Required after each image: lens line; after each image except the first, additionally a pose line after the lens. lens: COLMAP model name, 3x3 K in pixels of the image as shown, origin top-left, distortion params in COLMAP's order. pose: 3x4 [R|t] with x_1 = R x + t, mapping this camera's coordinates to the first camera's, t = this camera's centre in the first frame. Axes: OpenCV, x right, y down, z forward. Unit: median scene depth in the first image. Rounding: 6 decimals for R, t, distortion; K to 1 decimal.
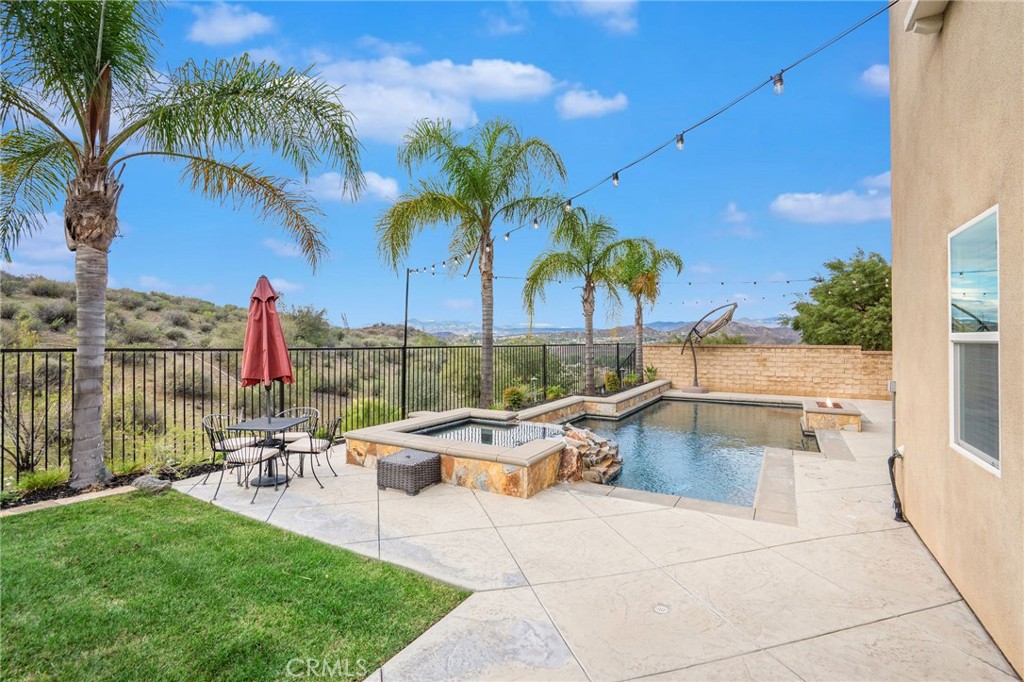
lens RADIAL K [[483.1, 0, 494.3], [0, 483.1, 341.4], [0, 0, 1]] dist [-0.030428, 0.000733]
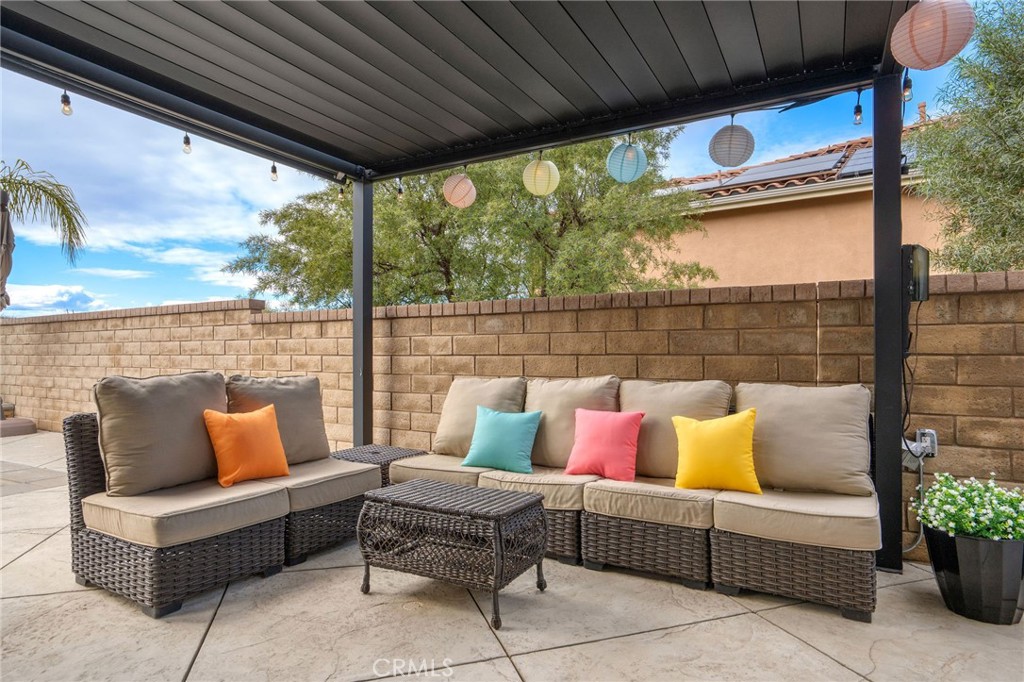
lens RADIAL K [[598.5, 0, 512.0], [0, 598.5, 341.0], [0, 0, 1]] dist [-0.003653, -0.001088]
pose [[0.998900, -0.002809, 0.046808, 0.849491], [0.004311, 0.999477, -0.032037, 0.048677], [-0.046693, 0.032203, 0.998390, 0.515615]]
